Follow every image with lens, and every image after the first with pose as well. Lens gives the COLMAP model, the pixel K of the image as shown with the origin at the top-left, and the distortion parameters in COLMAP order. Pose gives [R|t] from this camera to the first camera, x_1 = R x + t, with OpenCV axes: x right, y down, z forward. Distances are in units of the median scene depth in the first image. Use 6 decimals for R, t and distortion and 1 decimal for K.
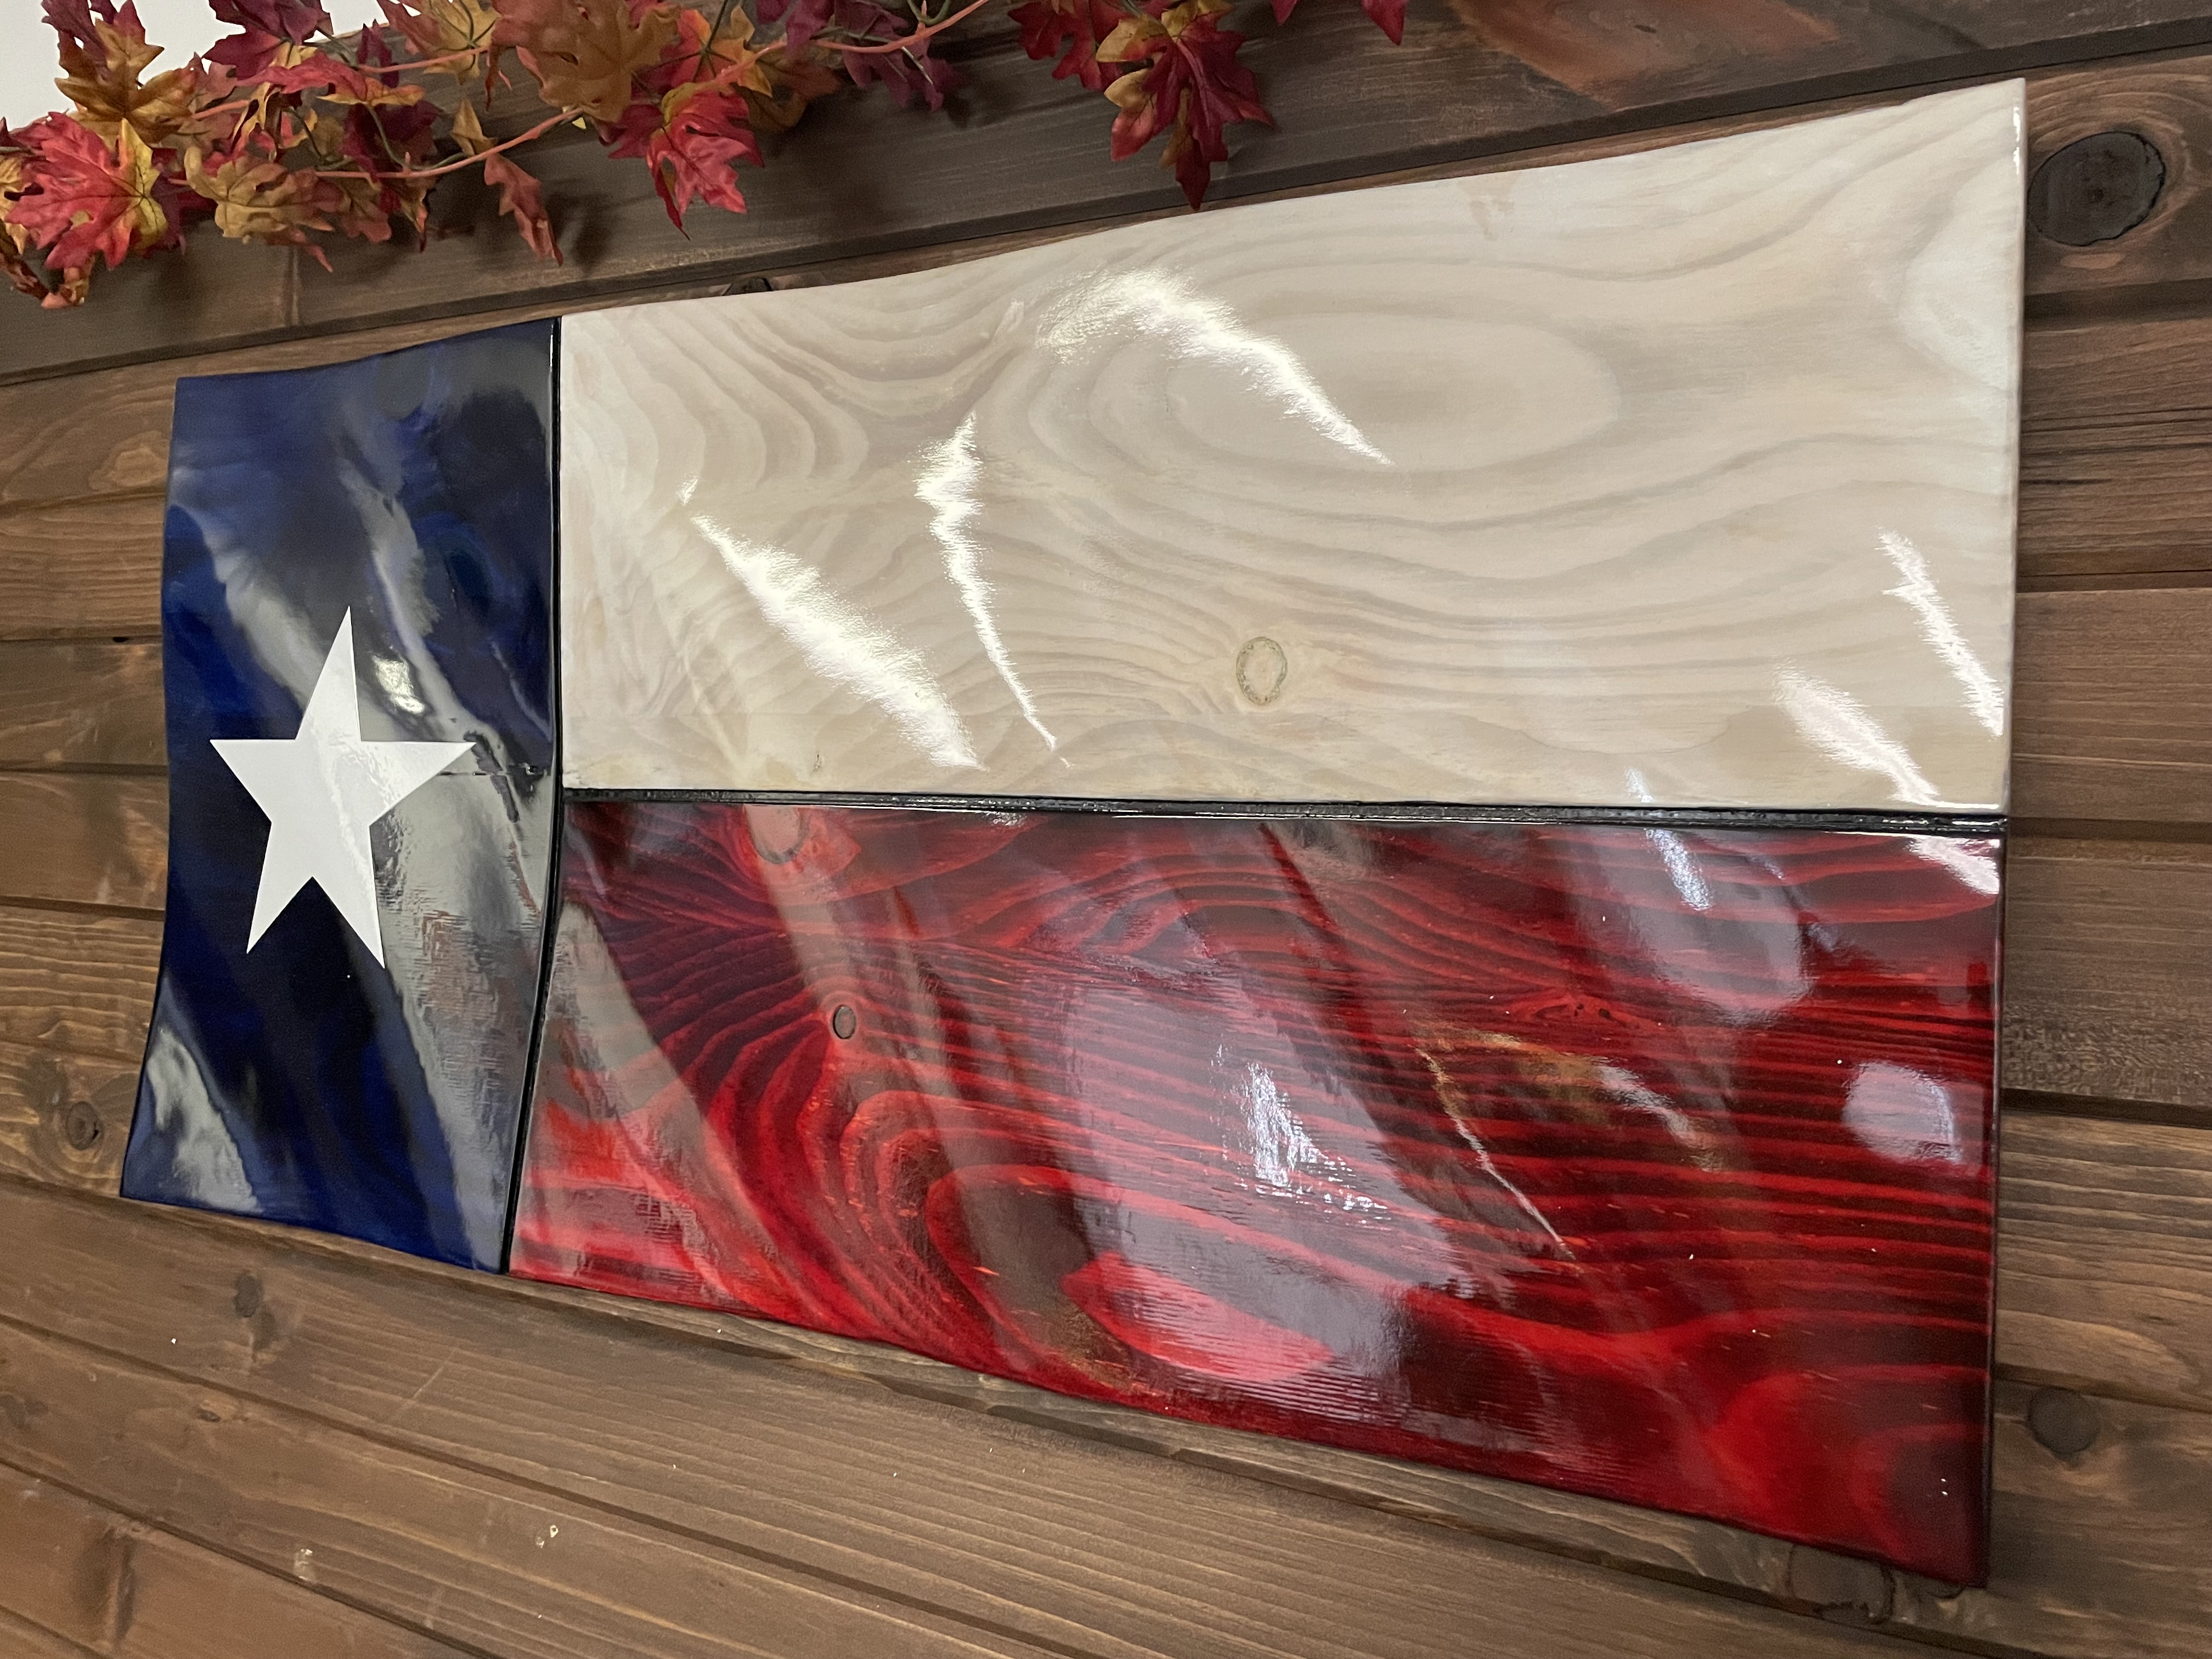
lens RADIAL K [[1665.4, 0, 1110.3], [0, 1665.4, 810.0], [0, 0, 1]] dist [0.084080, -0.109168]
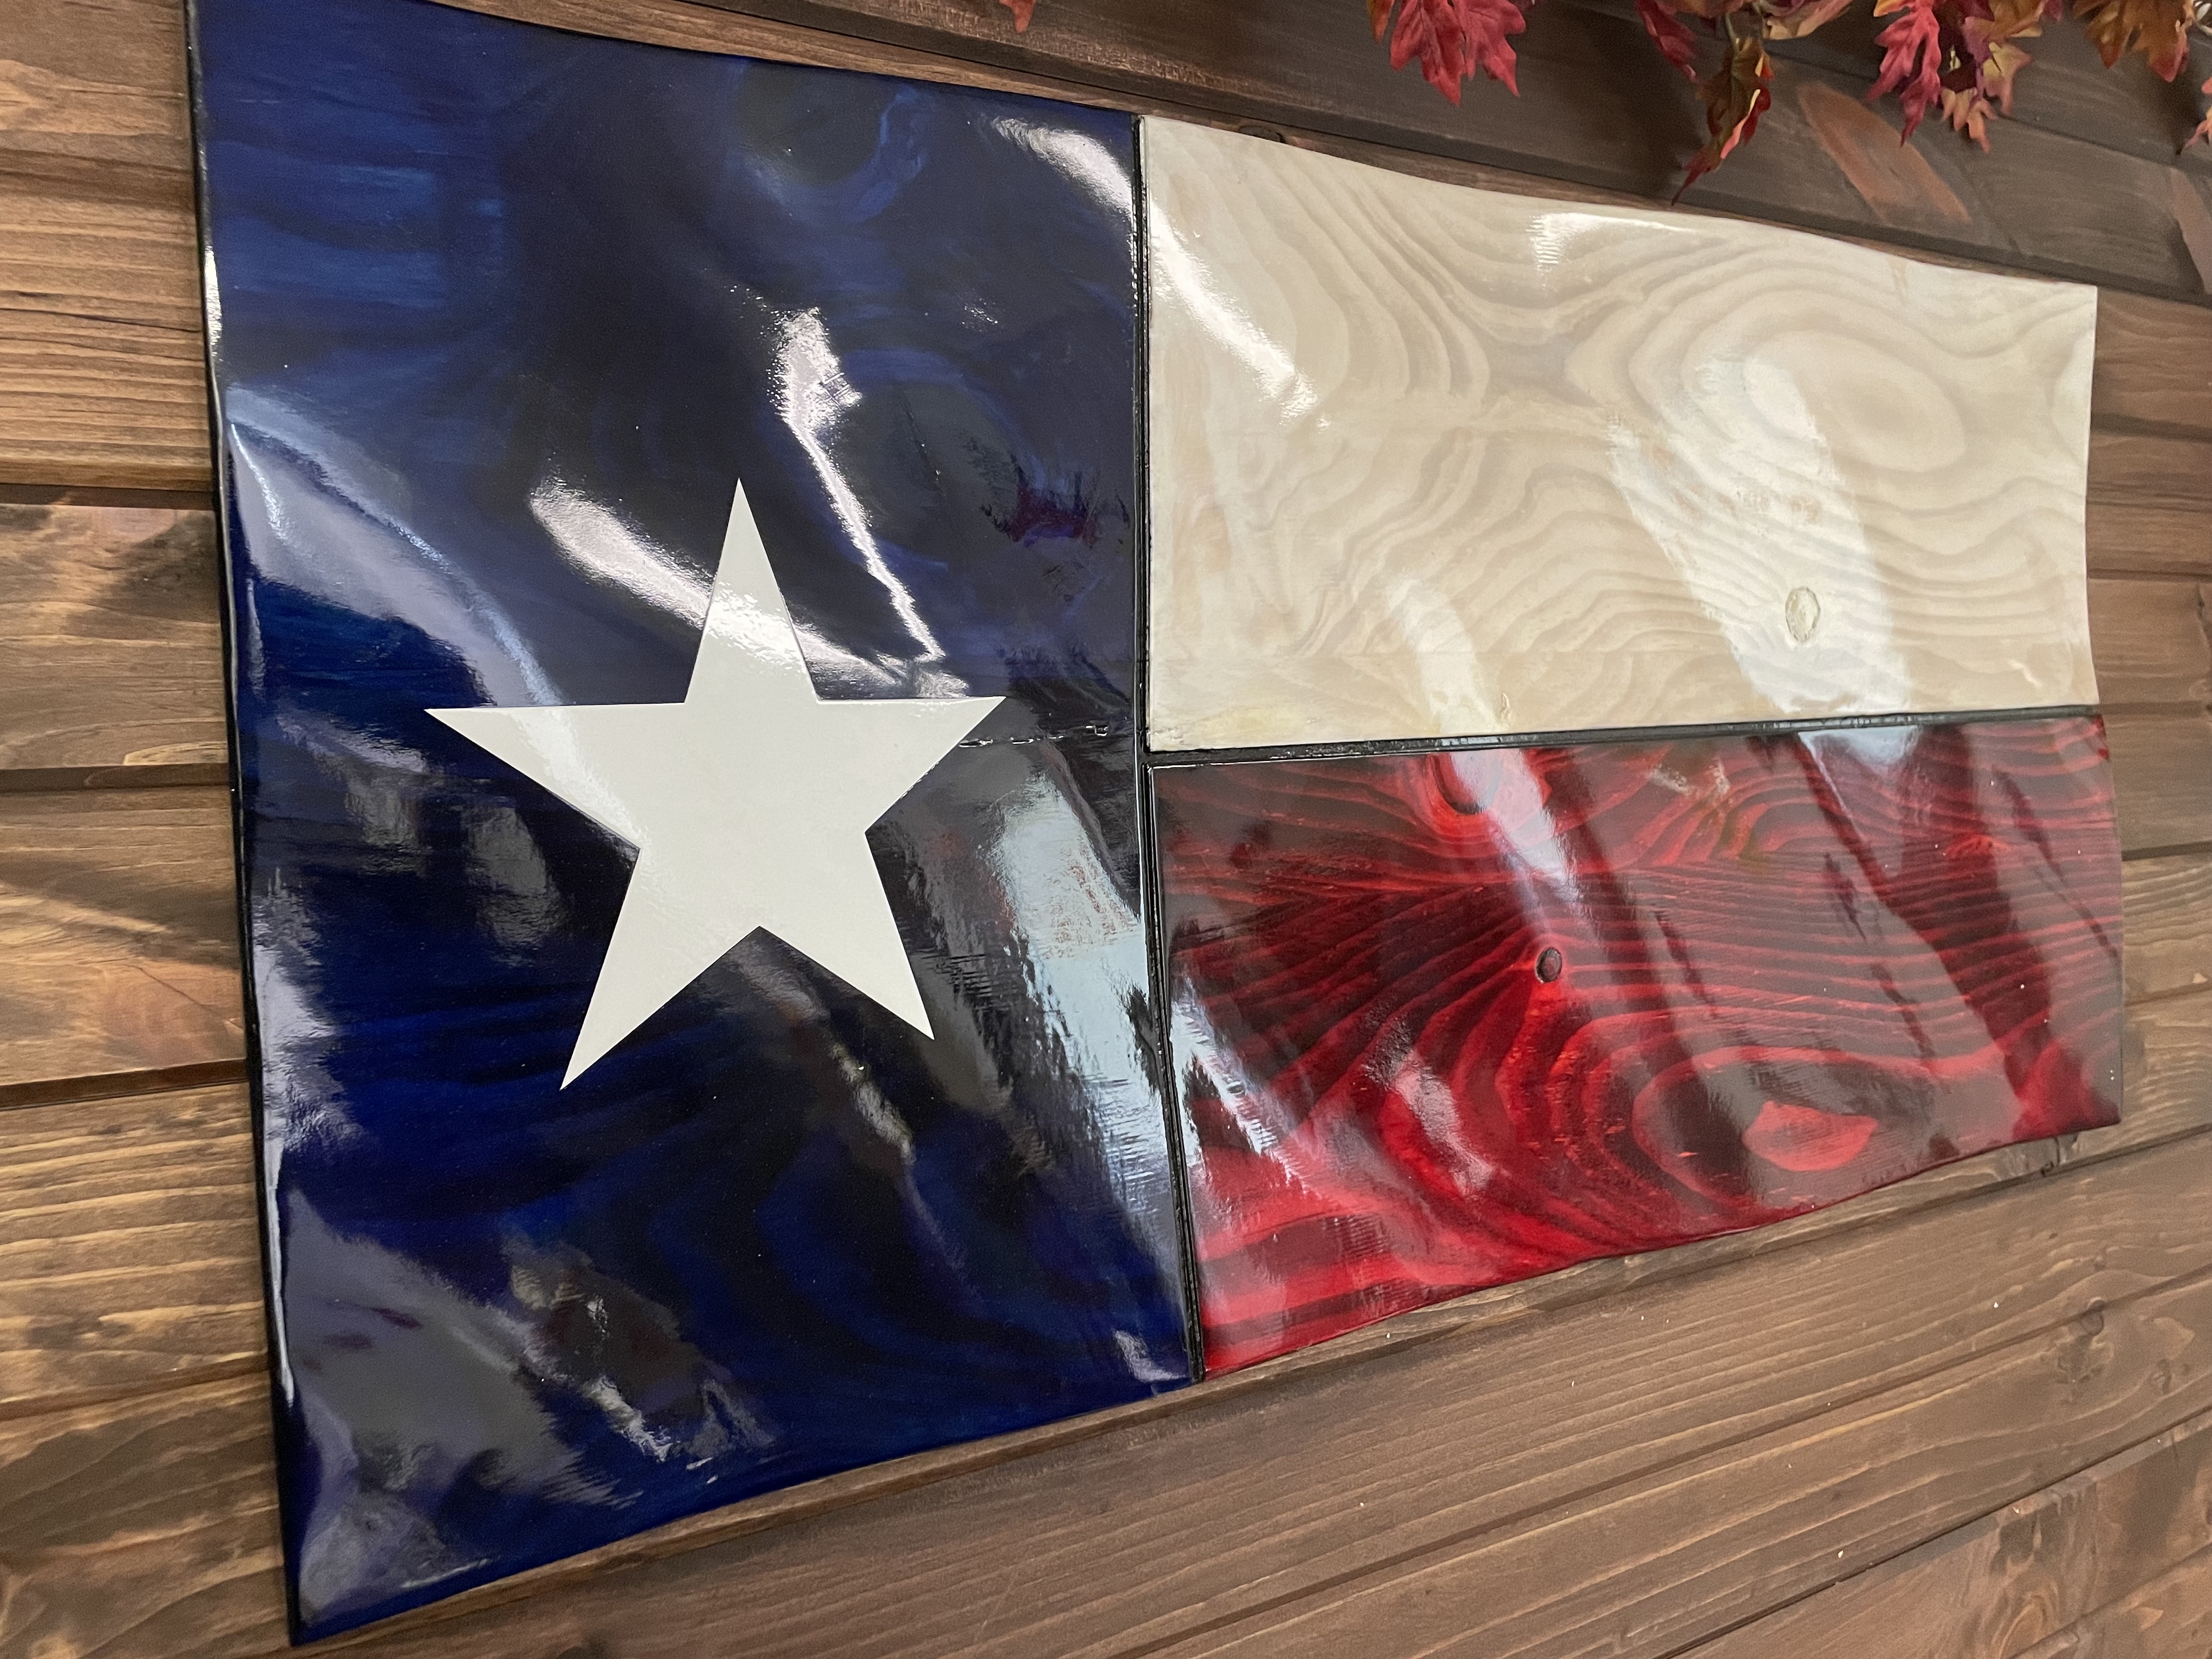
lens RADIAL K [[1665.4, 0, 1093.2], [0, 1665.4, 819.1], [0, 0, 1]] dist [0.084080, -0.109168]
pose [[0.507109, -0.097339, 0.856368, -1.128443], [0.043611, 0.995227, 0.087298, -0.056737], [-0.860778, -0.006923, 0.508934, 0.720939]]
